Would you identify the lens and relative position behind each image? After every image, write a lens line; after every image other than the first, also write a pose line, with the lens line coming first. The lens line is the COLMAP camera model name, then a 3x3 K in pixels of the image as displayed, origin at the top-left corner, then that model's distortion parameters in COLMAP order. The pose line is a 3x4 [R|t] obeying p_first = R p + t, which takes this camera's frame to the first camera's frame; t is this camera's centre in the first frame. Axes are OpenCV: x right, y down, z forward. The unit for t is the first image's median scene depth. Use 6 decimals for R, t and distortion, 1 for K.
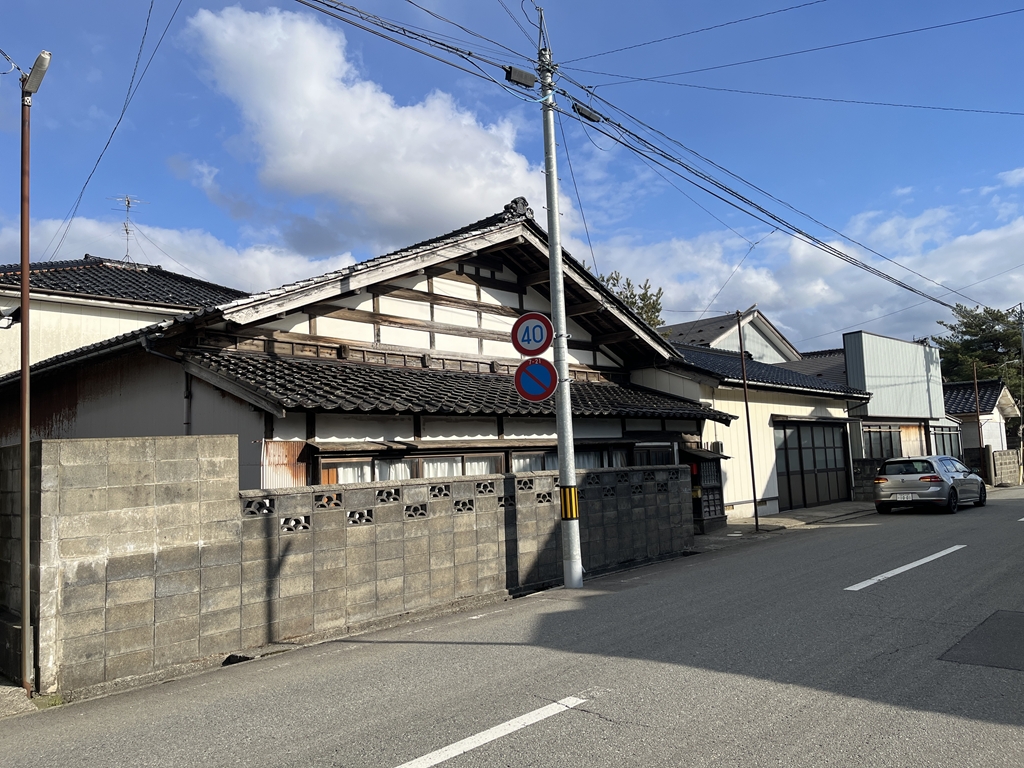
lens RADIAL K [[764.7, 0, 505.6], [0, 764.7, 379.7], [0, 0, 1]] dist [0.063237, -0.092550]
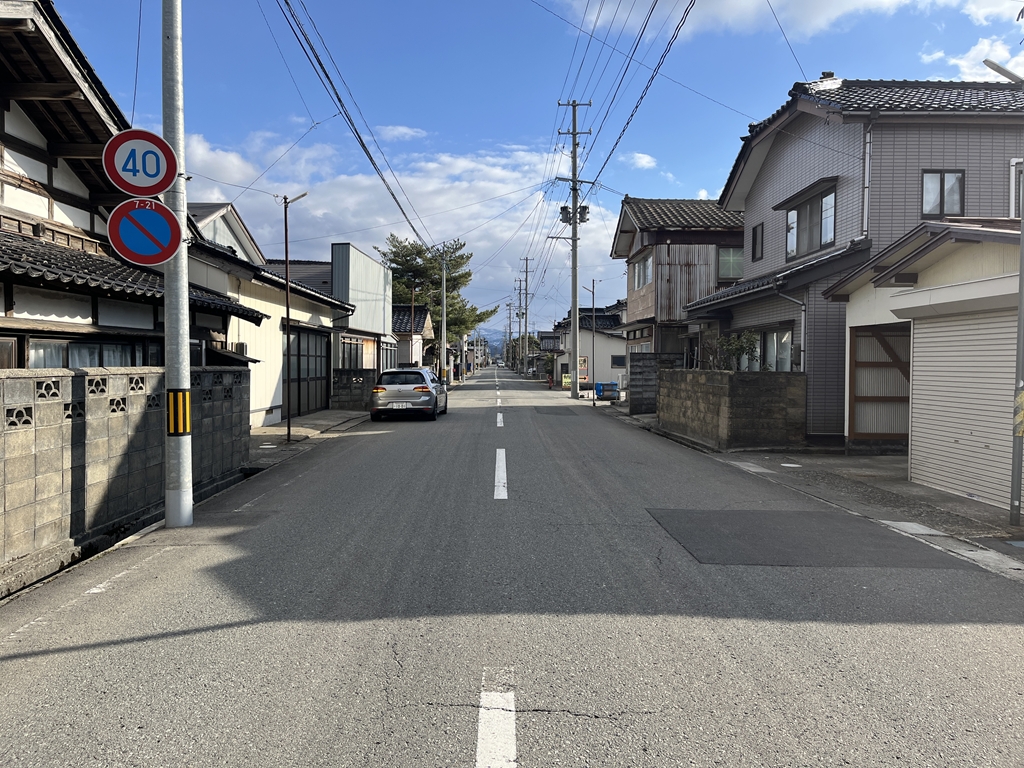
lens RADIAL K [[764.7, 0, 506.7], [0, 764.7, 385.9], [0, 0, 1]] dist [0.063237, -0.092550]
pose [[0.726658, 0.025513, 0.686526, -0.130309], [-0.111846, 0.990371, 0.081580, 0.028953], [-0.677834, -0.136066, 0.722515, 0.184534]]
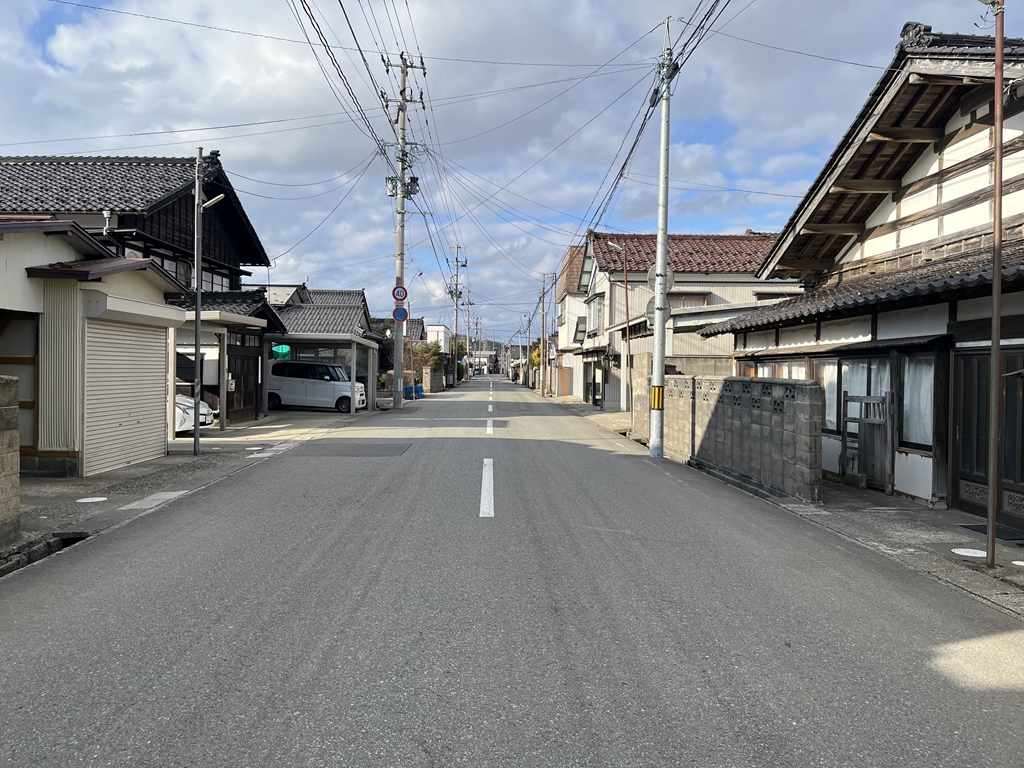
lens RADIAL K [[764.7, 0, 514.3], [0, 764.7, 381.9], [0, 0, 1]] dist [0.063237, -0.092550]
pose [[-0.714680, 0.043090, -0.698123, 0.843008], [0.093209, 0.995066, -0.034001, 0.105823], [0.693213, -0.089371, -0.715170, 1.238355]]
